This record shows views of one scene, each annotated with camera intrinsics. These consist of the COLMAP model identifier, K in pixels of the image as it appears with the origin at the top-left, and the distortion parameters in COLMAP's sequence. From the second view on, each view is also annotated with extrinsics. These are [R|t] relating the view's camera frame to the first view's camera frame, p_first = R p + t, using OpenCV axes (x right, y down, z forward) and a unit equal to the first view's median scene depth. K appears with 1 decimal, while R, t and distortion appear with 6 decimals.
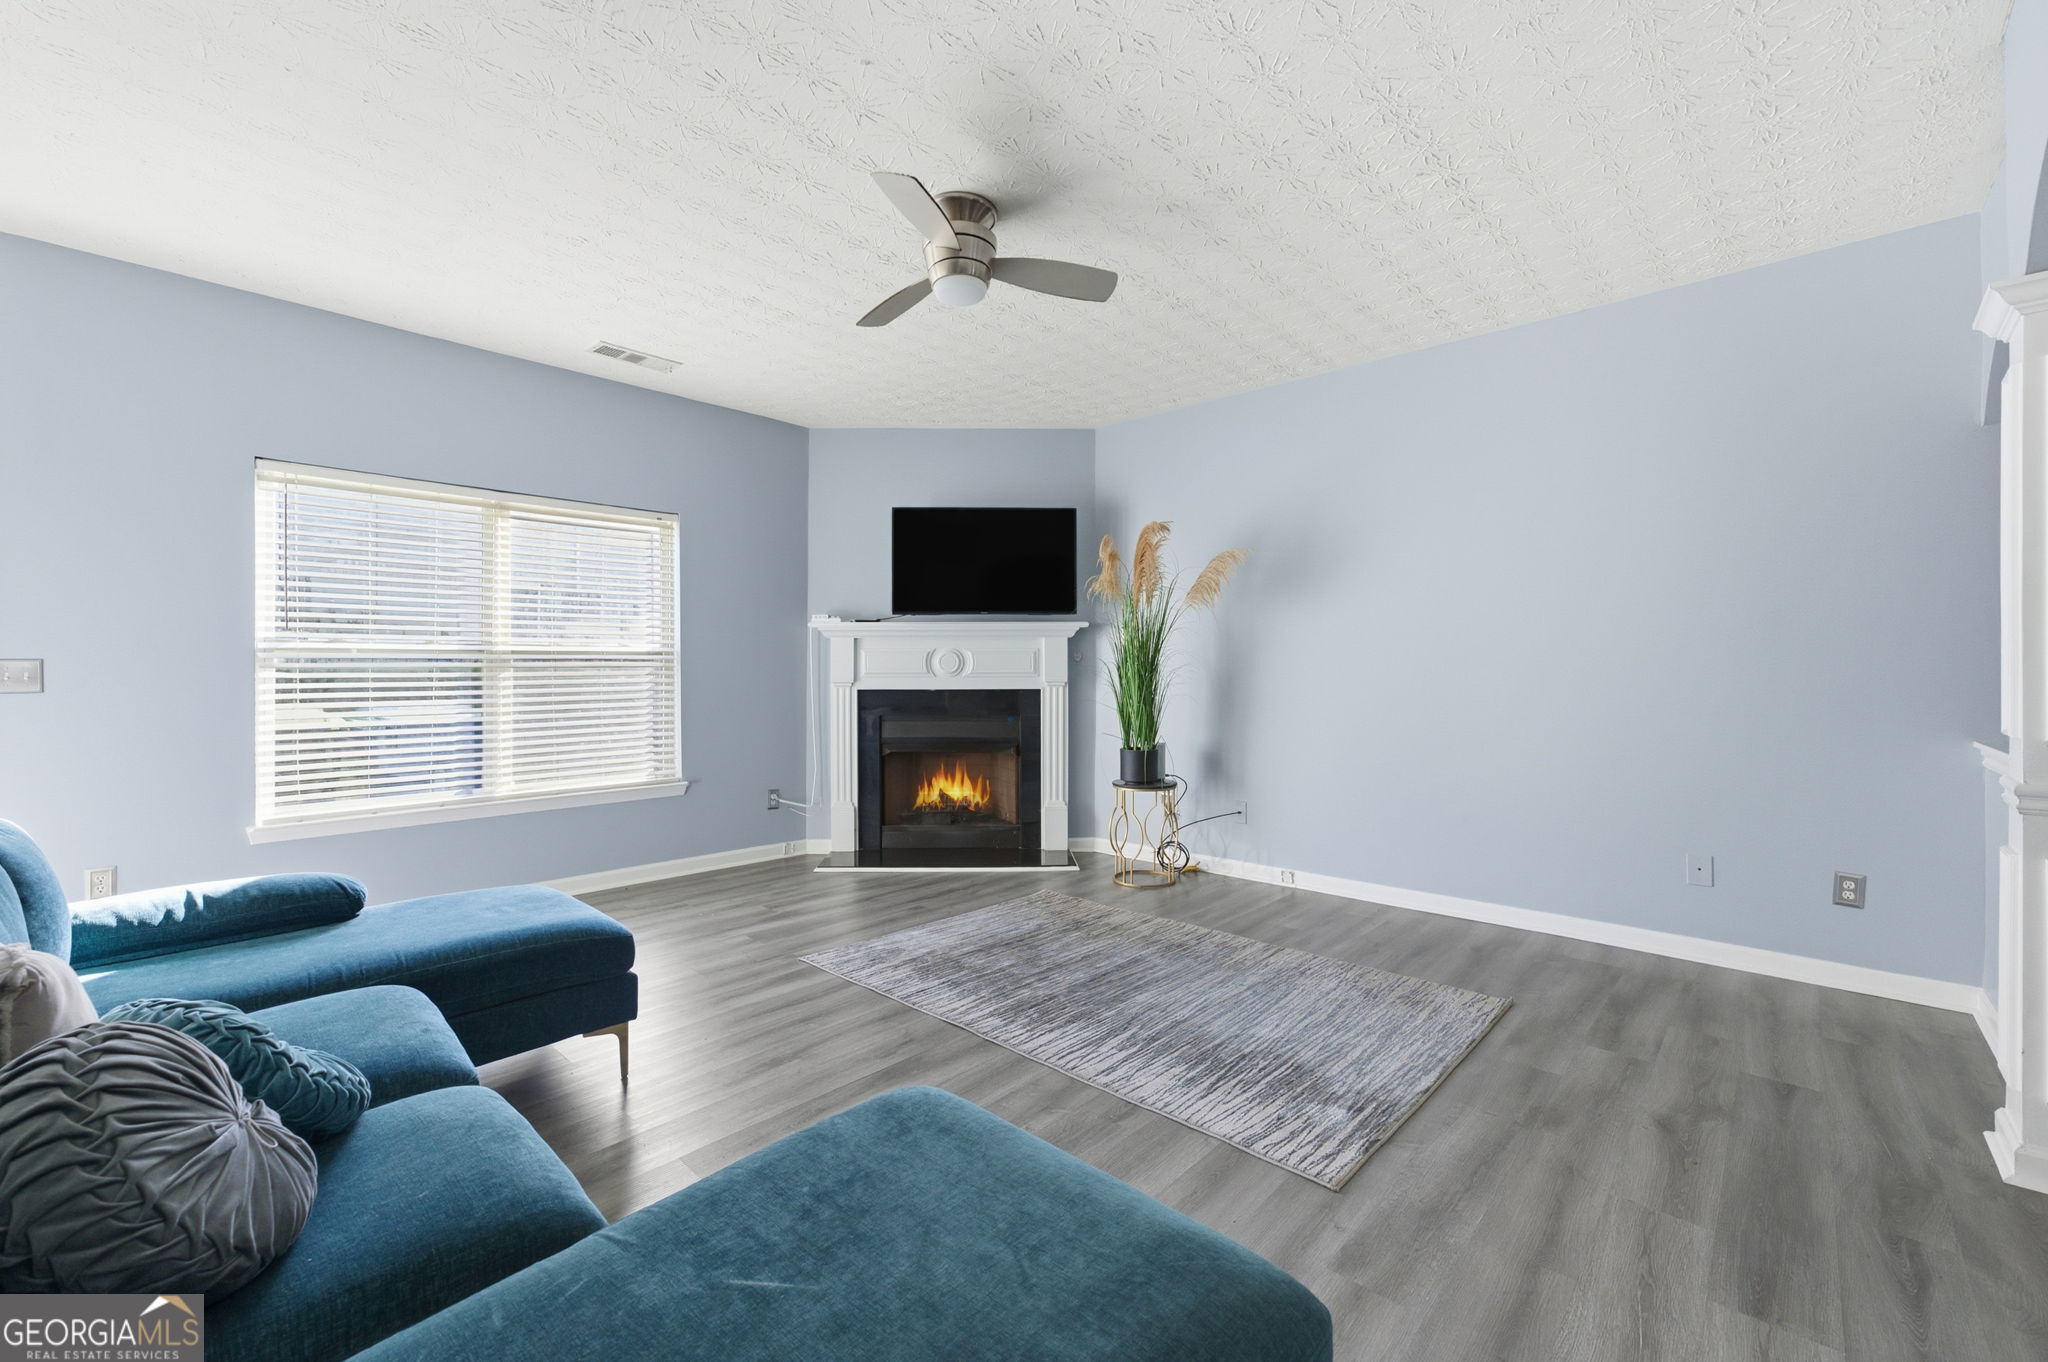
lens RADIAL K [[833.5, 0, 1013.0], [0, 833.5, 678.0], [0, 0, 1]] dist [-0.012733, 0.010036]
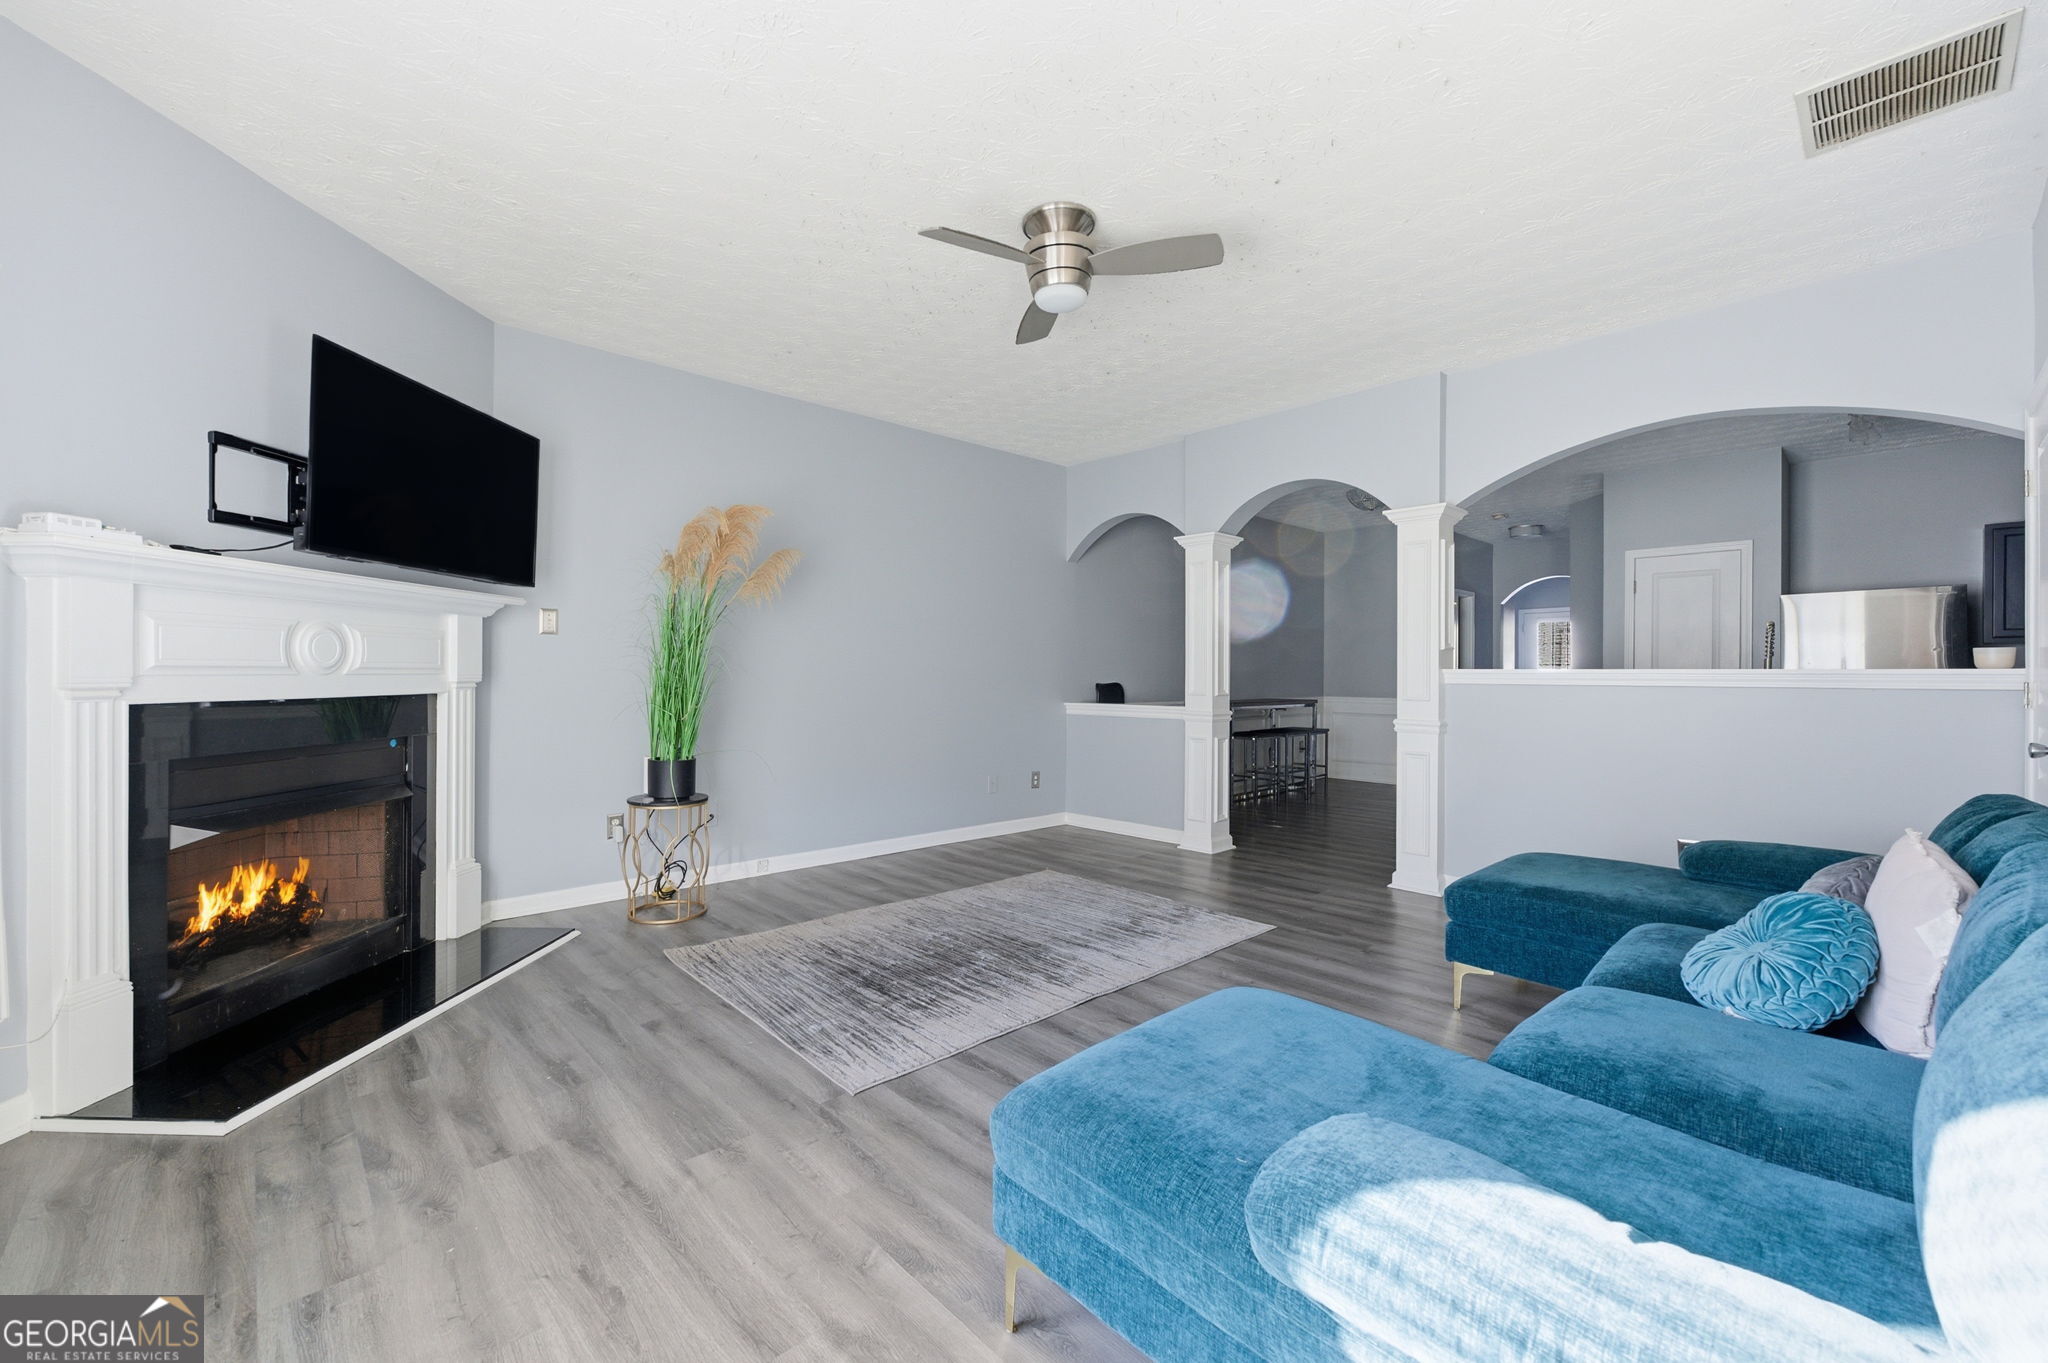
lens RADIAL K [[833.5, 0, 1013.0], [0, 833.5, 678.5], [0, 0, 1]] dist [-0.012733, 0.010036]
pose [[0.075725, -0.006147, 0.997110, -0.585622], [0.002075, 0.999980, 0.006007, -0.000745], [-0.997127, 0.001614, 0.075736, 0.522170]]
